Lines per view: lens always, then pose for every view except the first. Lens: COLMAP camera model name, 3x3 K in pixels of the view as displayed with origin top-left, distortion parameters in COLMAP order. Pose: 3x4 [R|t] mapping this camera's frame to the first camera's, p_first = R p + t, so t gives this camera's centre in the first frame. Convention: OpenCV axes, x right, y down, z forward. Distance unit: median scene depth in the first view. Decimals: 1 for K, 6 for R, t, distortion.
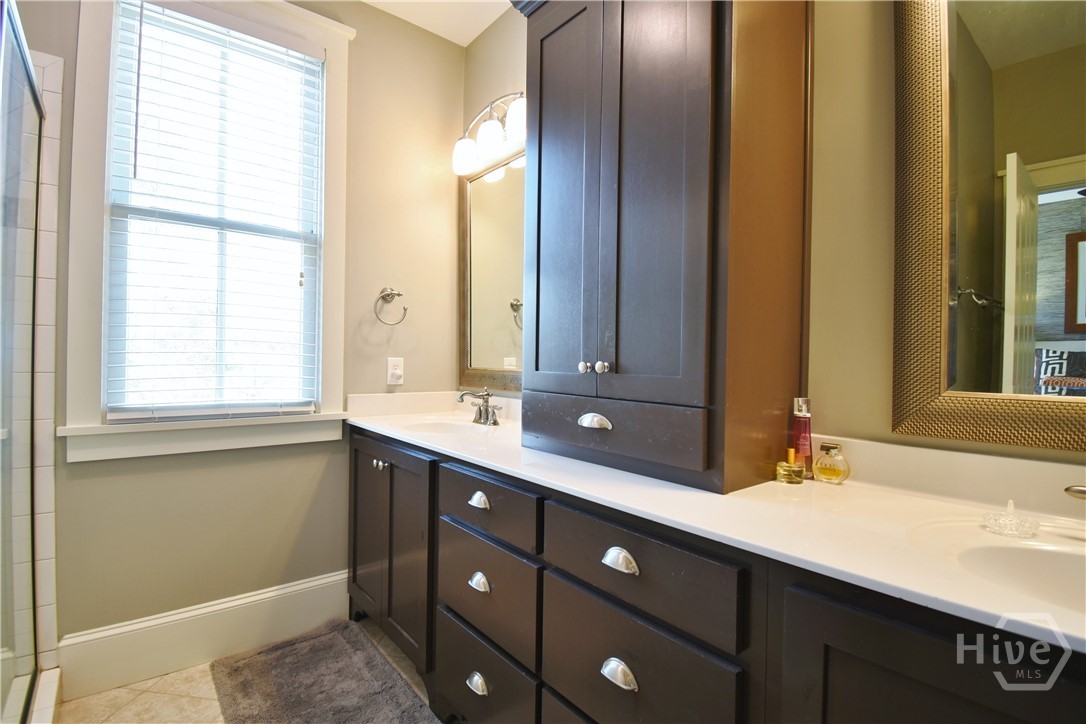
lens RADIAL K [[531.7, 0, 543.0], [0, 531.7, 362.0], [0, 0, 1]] dist [0.016668, -0.024799]
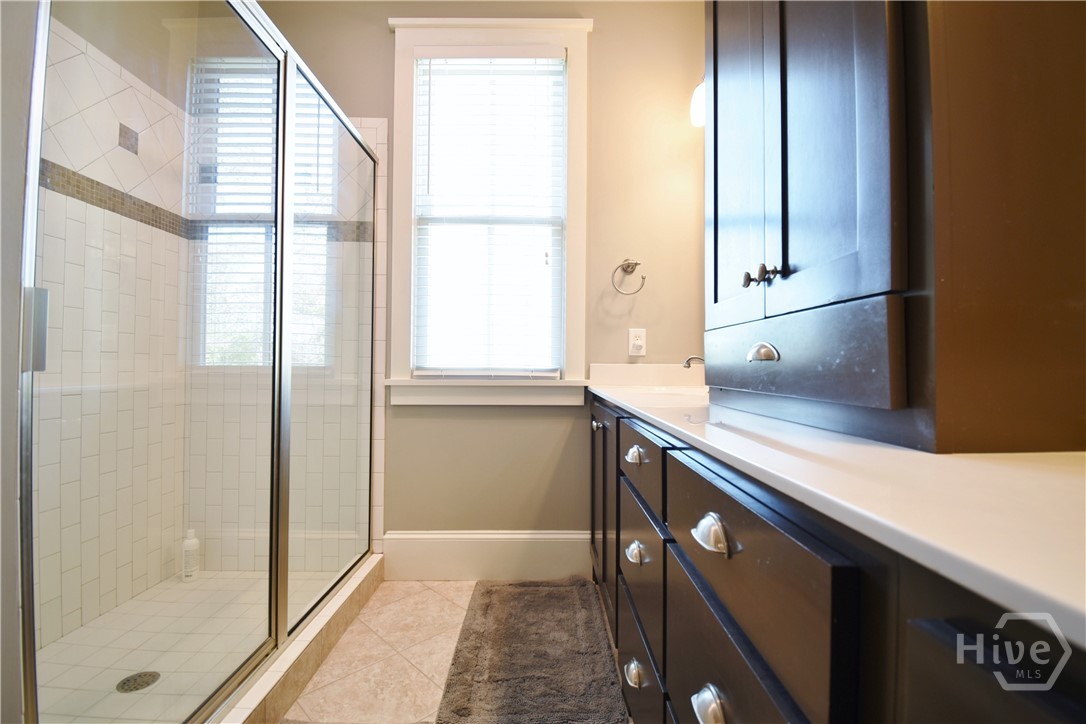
lens RADIAL K [[487.2, 0, 543.0], [0, 487.2, 362.0], [0, 0, 1]] dist [0.016506, -0.022973]
pose [[0.777527, -0.016258, -0.628639, 0.191313], [-0.001660, 0.999609, -0.027905, 0.096939], [0.628847, 0.022740, 0.777197, 0.216656]]
